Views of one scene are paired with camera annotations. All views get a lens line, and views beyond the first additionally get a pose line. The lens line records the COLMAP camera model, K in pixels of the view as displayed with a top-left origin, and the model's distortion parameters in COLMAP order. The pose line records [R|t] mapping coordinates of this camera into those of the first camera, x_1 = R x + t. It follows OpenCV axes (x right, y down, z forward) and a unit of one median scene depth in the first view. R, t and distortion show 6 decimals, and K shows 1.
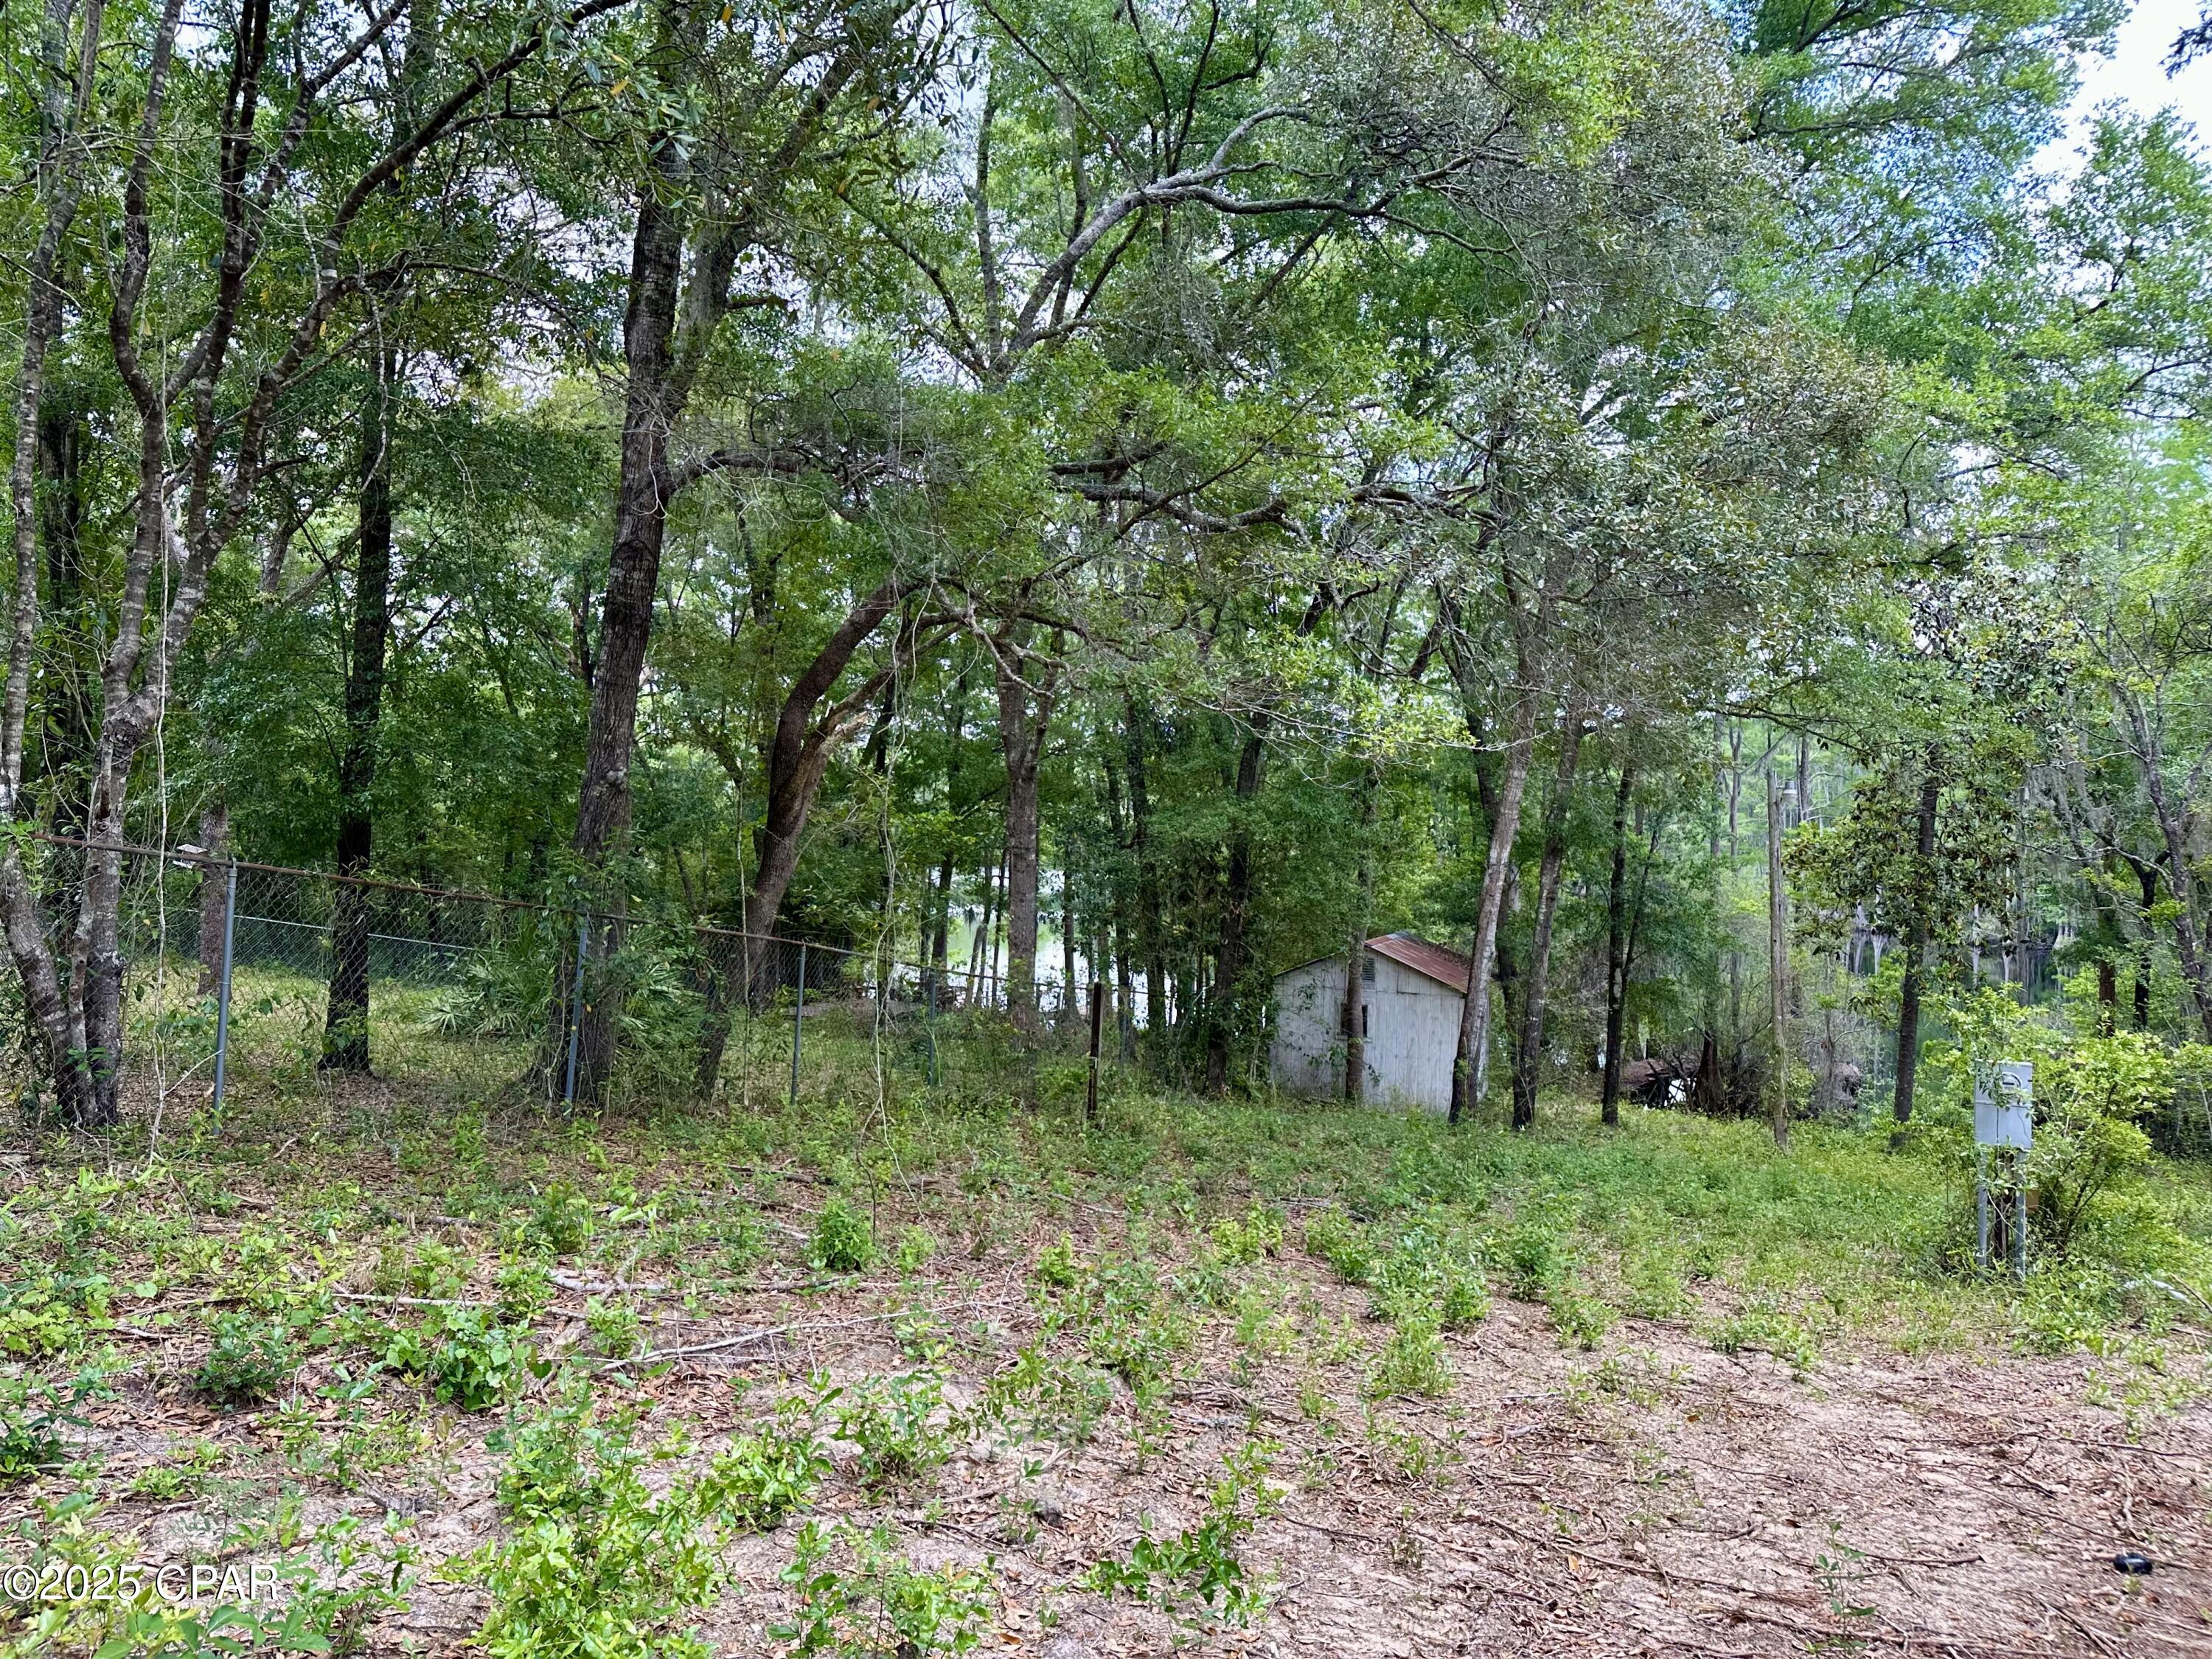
lens RADIAL K [[1529.3, 0, 1104.0], [0, 1529.3, 808.2], [0, 0, 1]] dist [-0.008550, -0.013449]
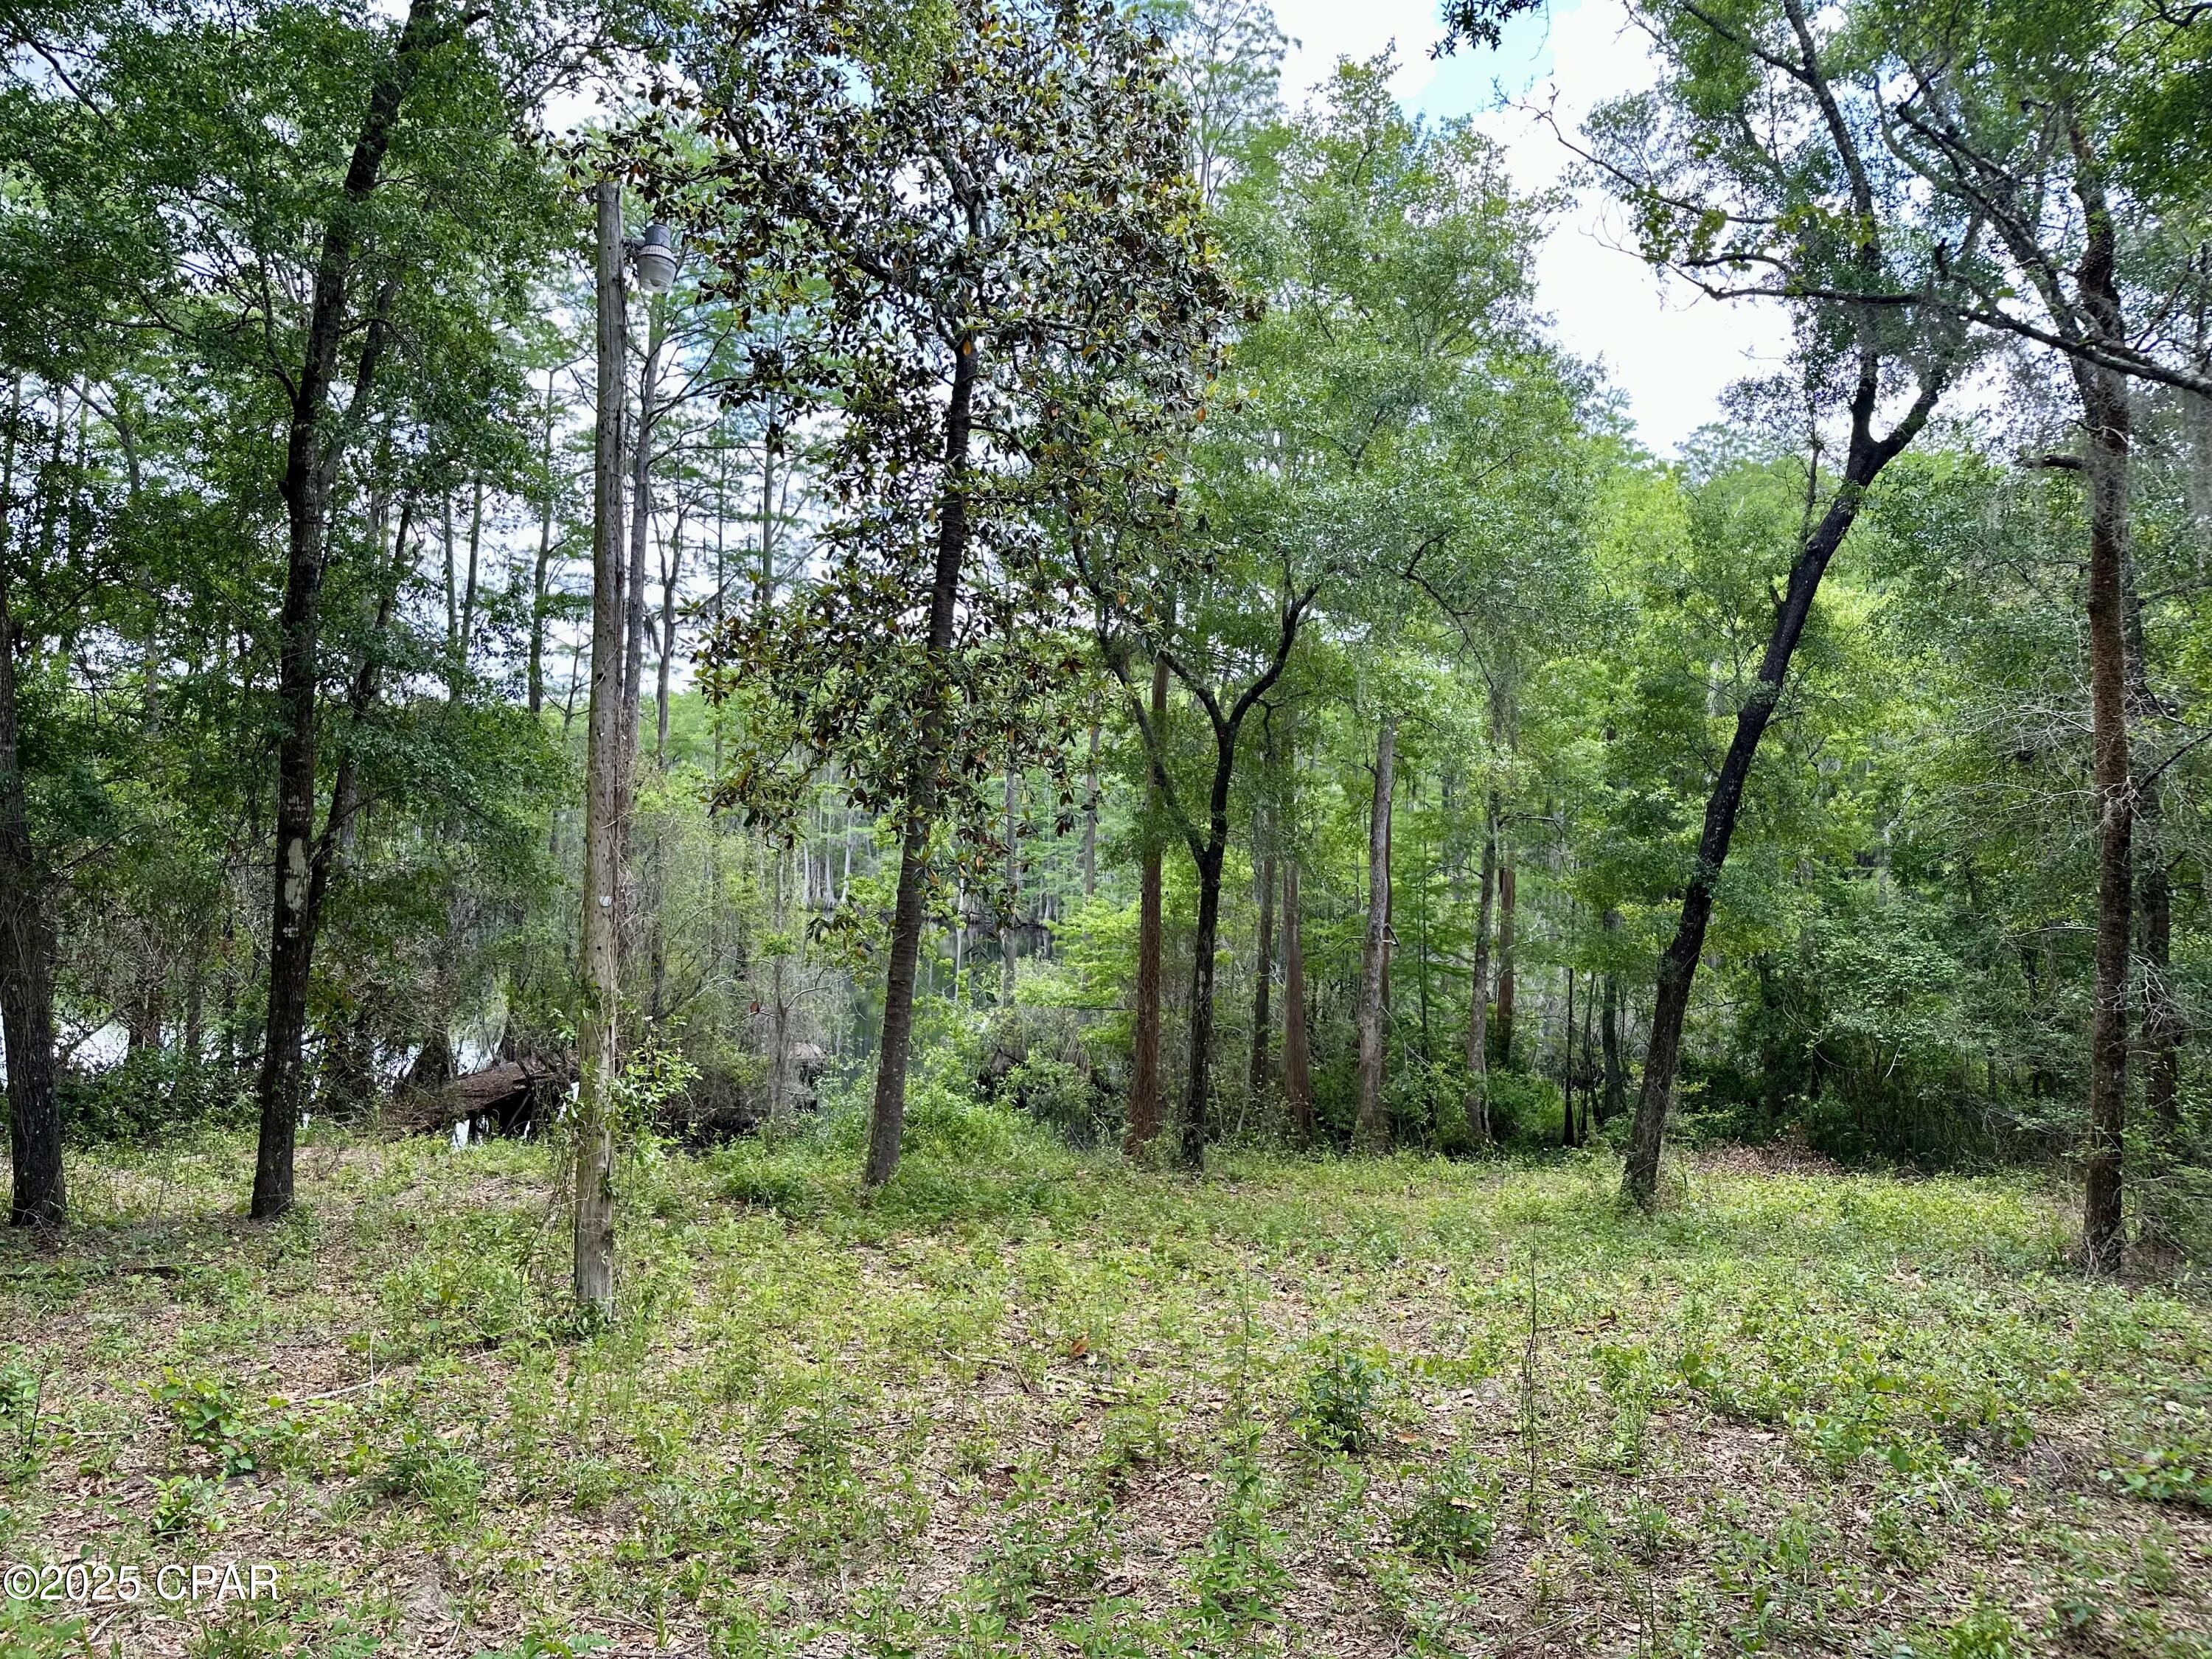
lens RADIAL K [[1529.3, 0, 1095.7], [0, 1529.3, 827.0], [0, 0, 1]] dist [-0.008550, -0.013449]
pose [[0.806128, 0.021106, 0.591364, 0.256393], [-0.028716, 0.999582, 0.003469, 0.090261], [-0.591044, -0.019778, 0.806397, 0.514887]]
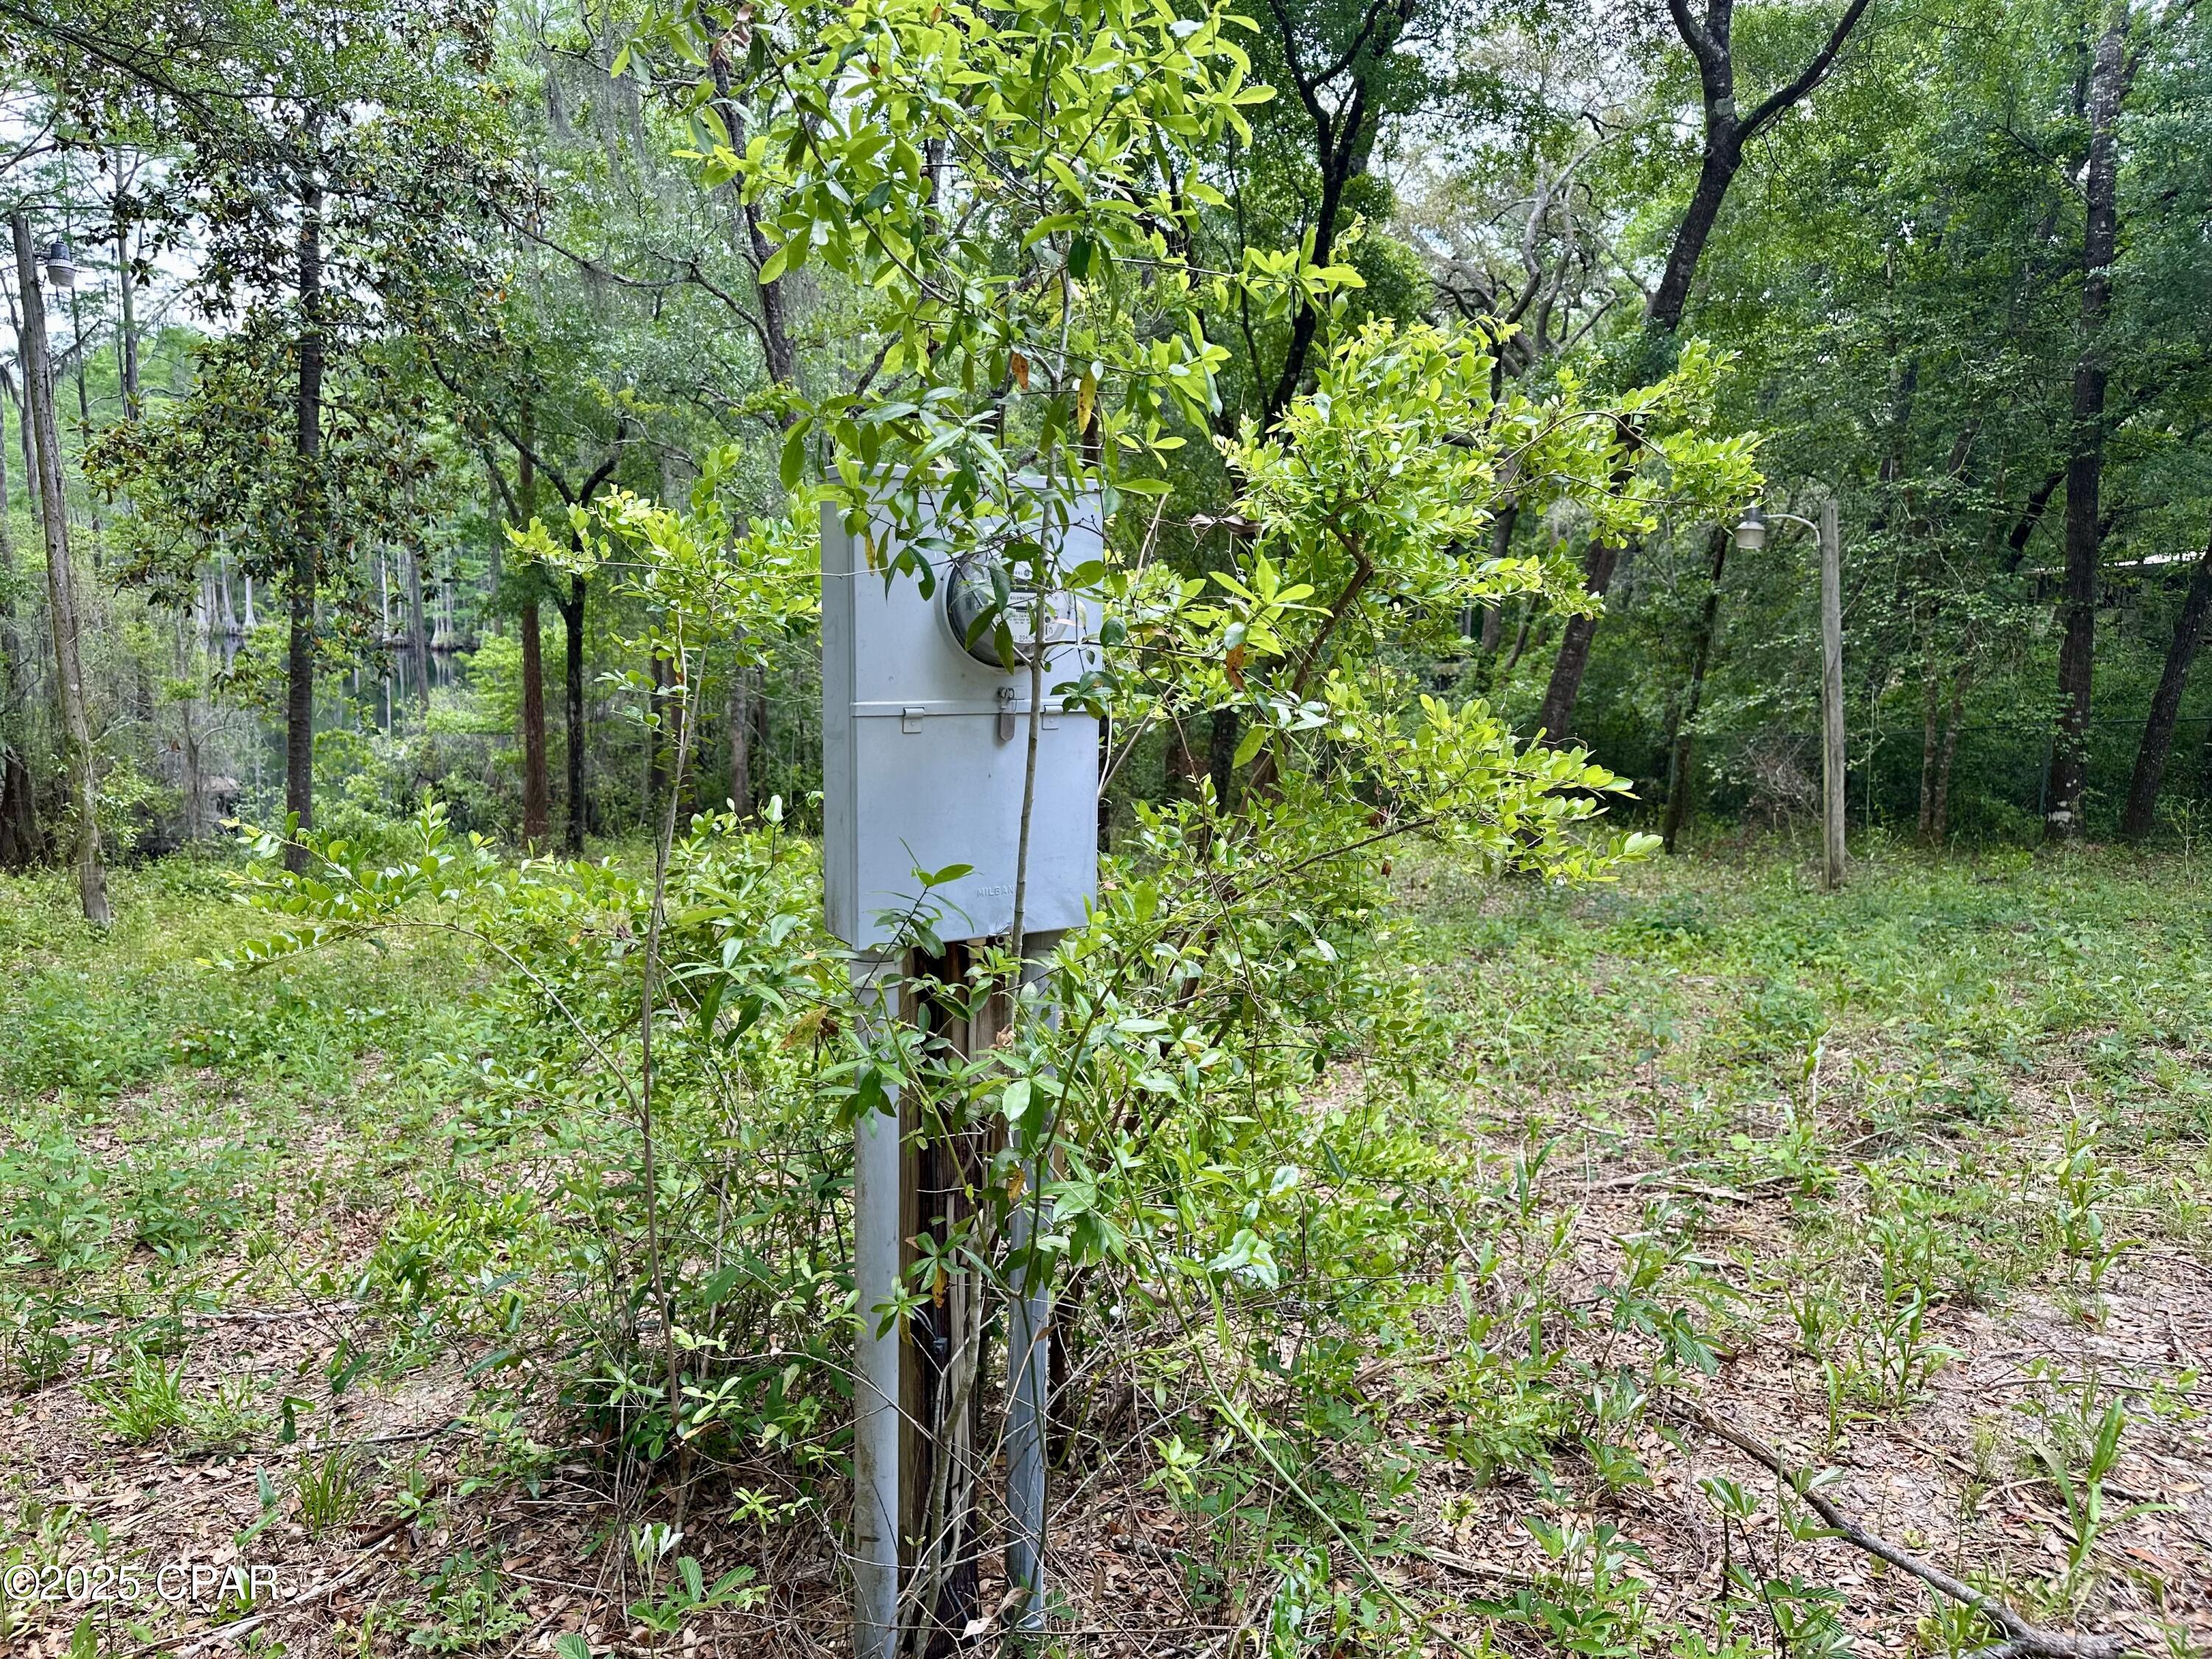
lens RADIAL K [[1529.3, 0, 1102.1], [0, 1529.3, 826.8], [0, 0, 1]] dist [-0.008550, -0.013449]
pose [[0.560084, -0.135356, 0.817303, 0.156545], [-0.028075, 0.982894, 0.182019, 0.060408], [-0.827960, -0.124892, 0.546703, 0.309008]]
